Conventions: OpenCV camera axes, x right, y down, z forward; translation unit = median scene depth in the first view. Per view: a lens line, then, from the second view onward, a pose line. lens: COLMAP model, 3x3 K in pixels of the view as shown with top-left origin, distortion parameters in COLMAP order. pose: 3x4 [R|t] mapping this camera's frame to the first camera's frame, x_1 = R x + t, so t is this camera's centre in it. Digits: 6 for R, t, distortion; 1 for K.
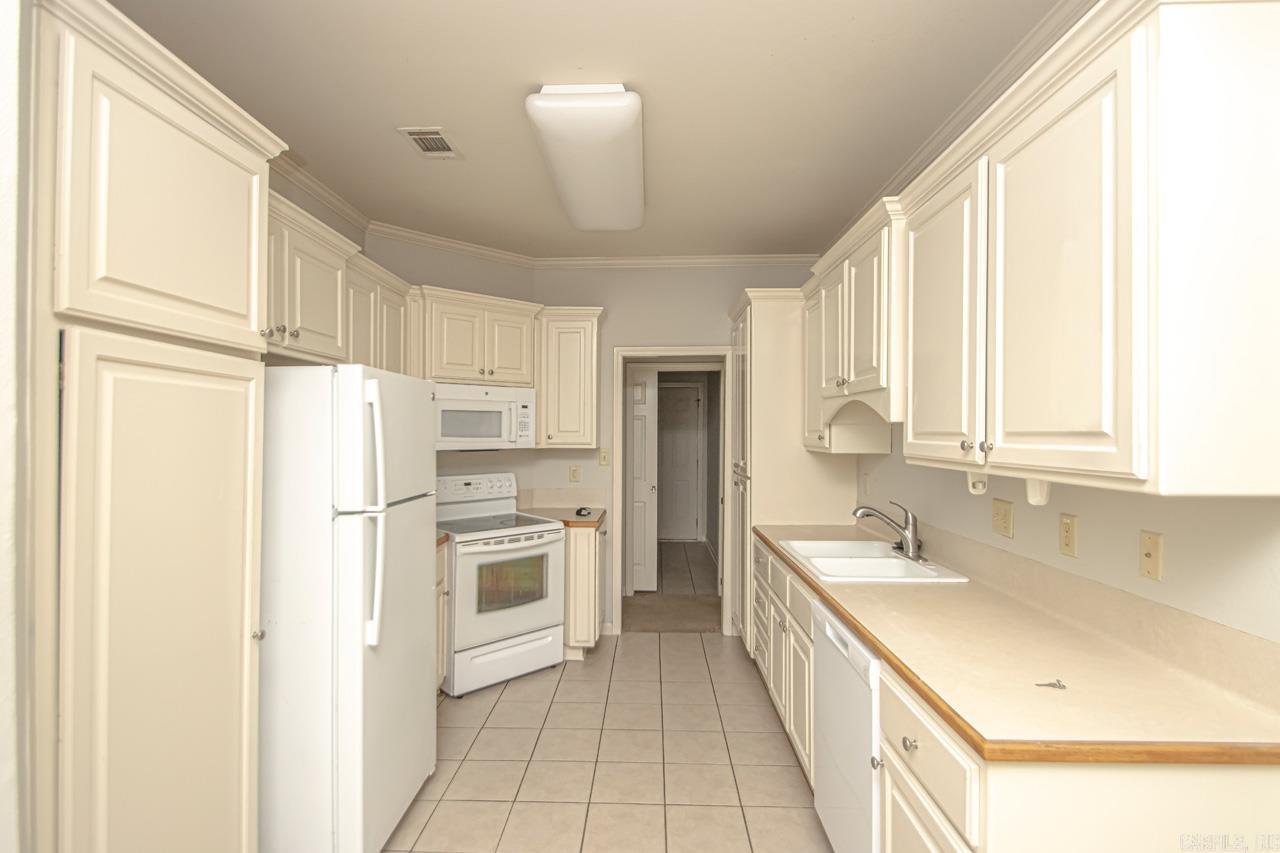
lens RADIAL K [[596.7, 0, 647.7], [0, 596.7, 422.1], [0, 0, 1]] dist [0.012461, -0.016456]
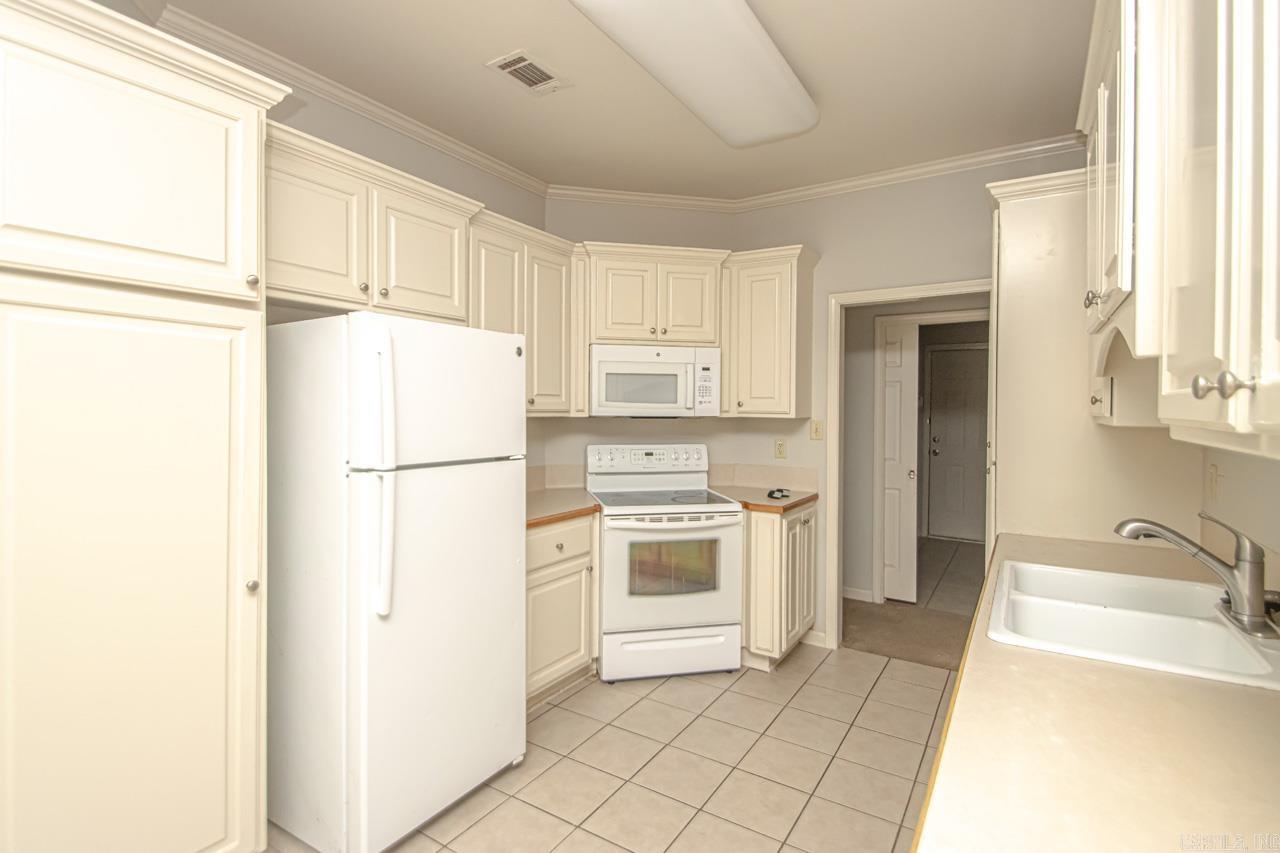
lens RADIAL K [[607.7, 0, 640.2], [0, 607.7, 407.8], [0, 0, 1]] dist [0.019264, -0.014821]
pose [[0.859430, 0.004472, -0.511235, 0.176603], [0.002688, 0.999908, 0.013264, 0.020048], [0.511247, -0.012774, 0.859339, 0.190550]]
